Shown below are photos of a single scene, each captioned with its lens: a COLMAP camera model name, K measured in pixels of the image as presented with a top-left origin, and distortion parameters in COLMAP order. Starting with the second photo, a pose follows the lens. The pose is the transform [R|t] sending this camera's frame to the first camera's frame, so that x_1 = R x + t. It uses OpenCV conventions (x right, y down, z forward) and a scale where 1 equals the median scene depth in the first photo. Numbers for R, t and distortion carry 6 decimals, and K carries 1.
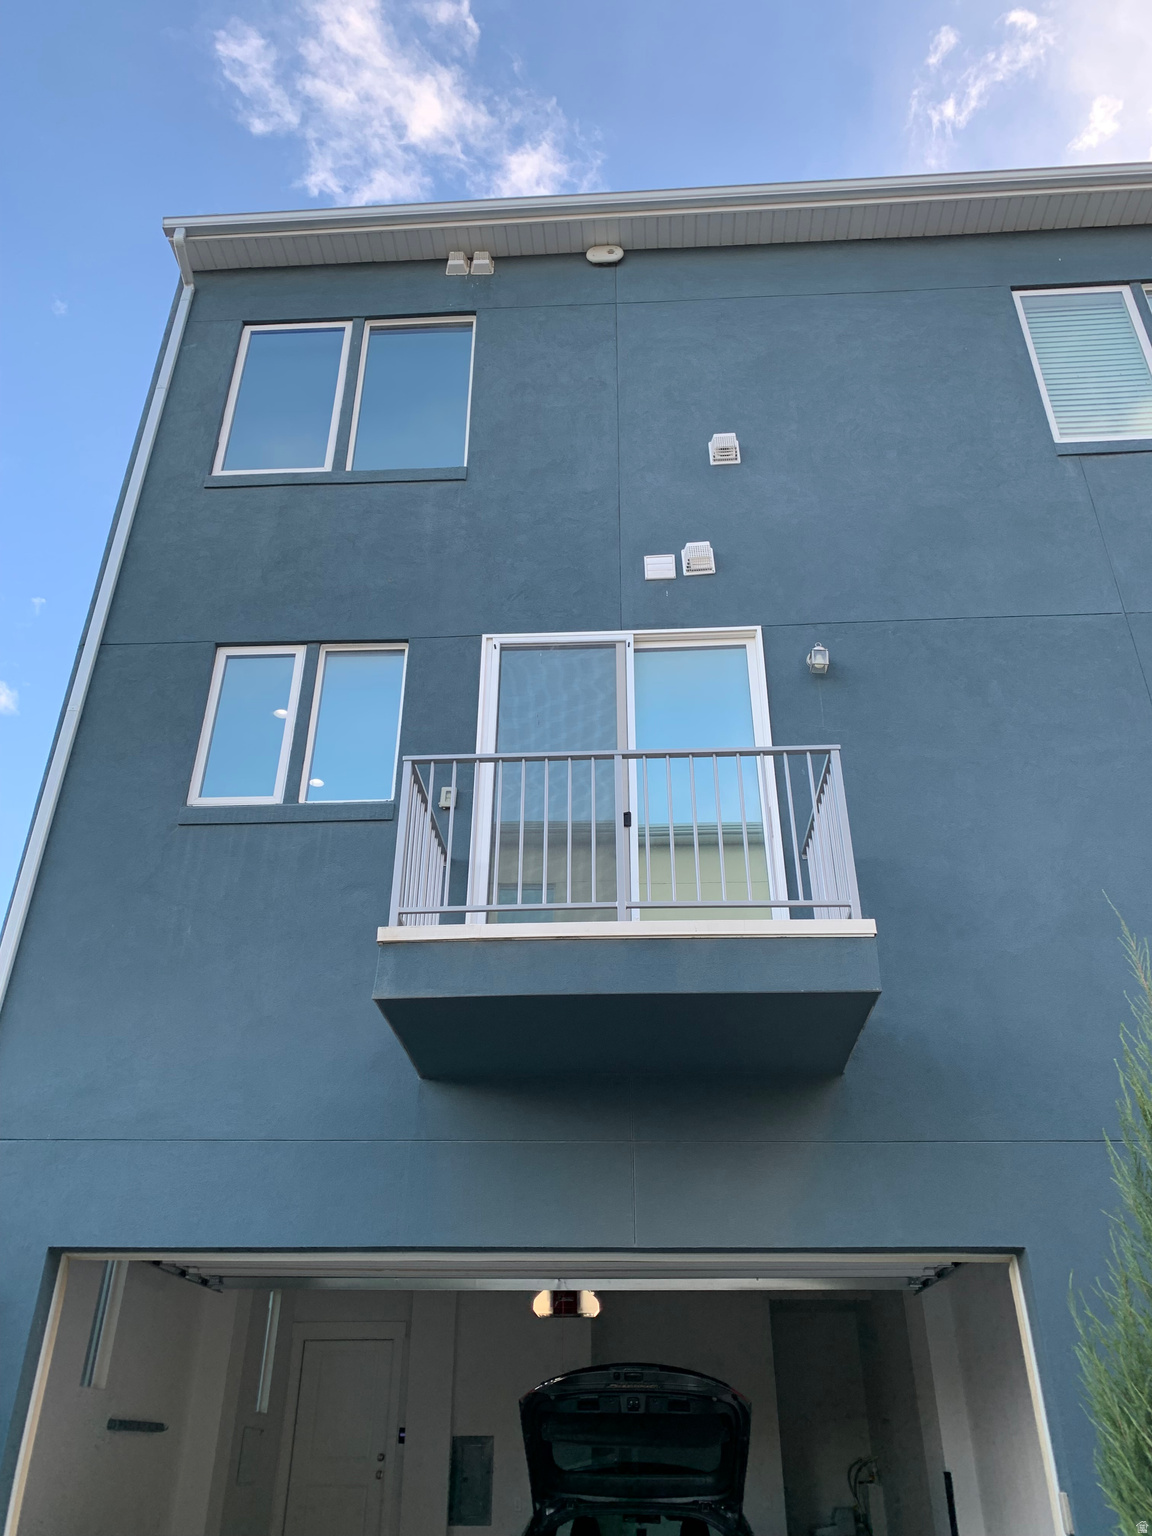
lens RADIAL K [[1173.3, 0, 562.0], [0, 1173.3, 748.9], [0, 0, 1]] dist [0.115186, -0.232608]
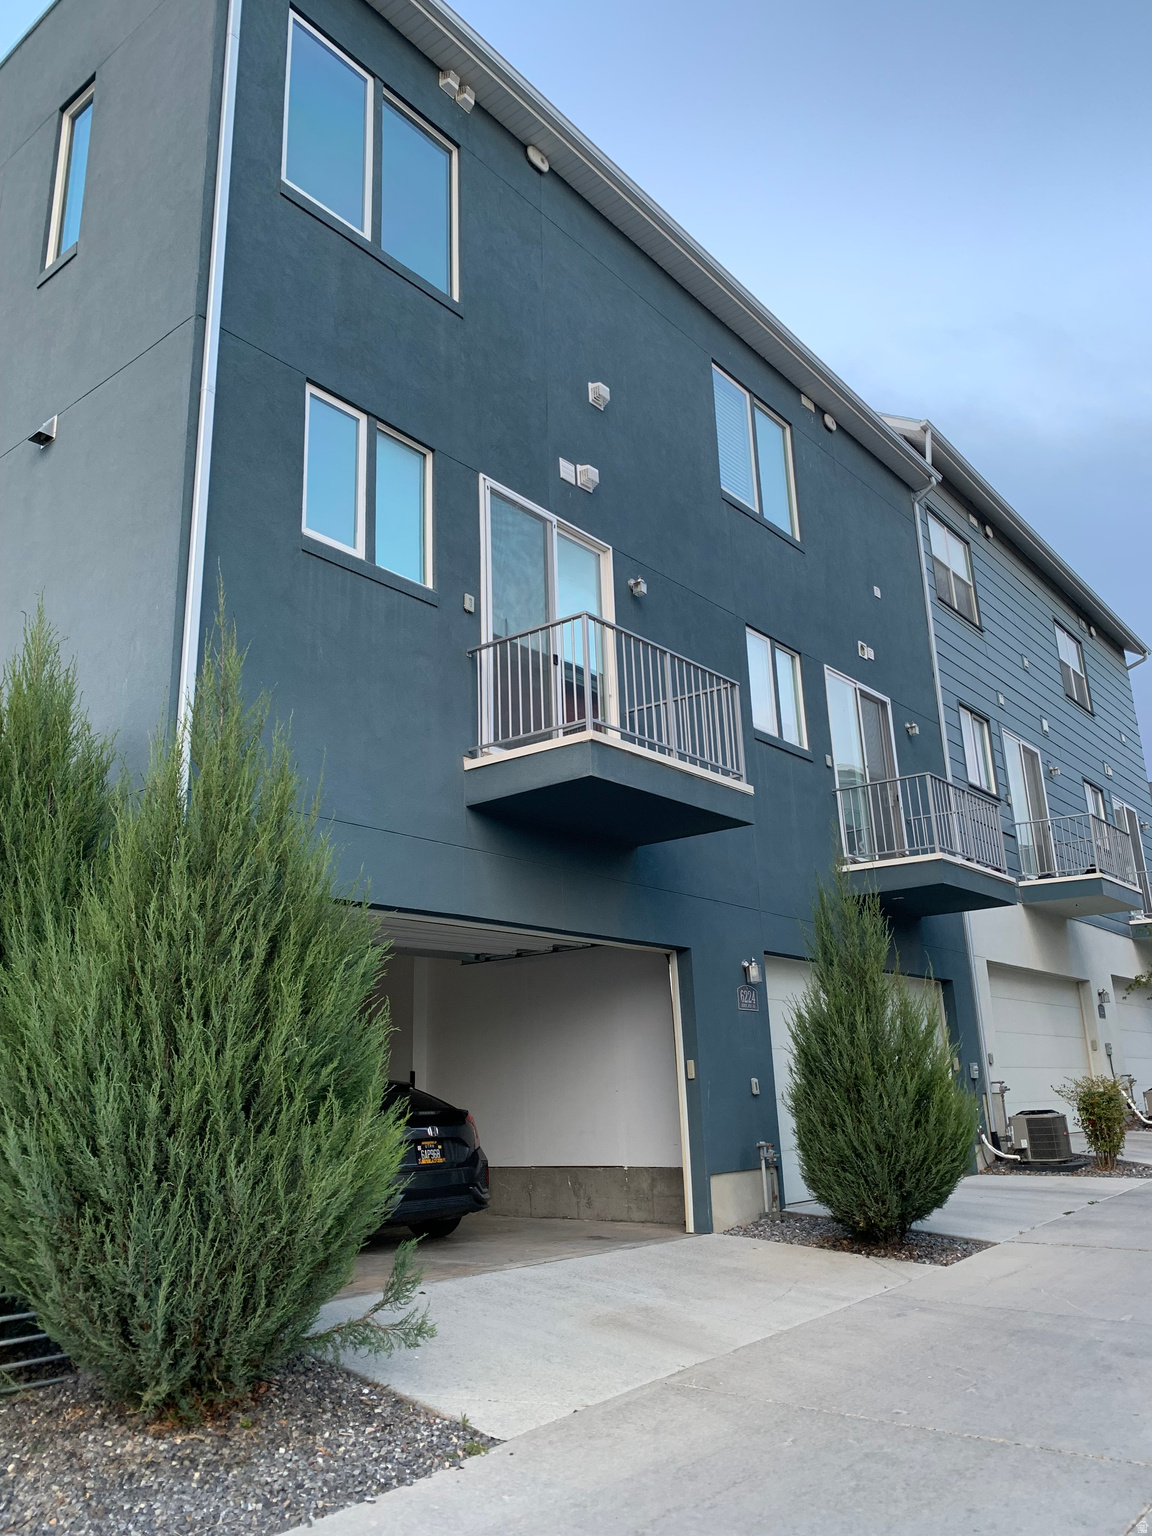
lens RADIAL K [[1173.4, 0, 569.8], [0, 1173.4, 764.3], [0, 0, 1]] dist [0.059435, -0.100892]
pose [[0.579849, 0.200442, 0.789682, -0.949359], [-0.387171, 0.920617, 0.050616, 0.089546], [-0.716850, -0.335092, 0.611425, 0.055197]]
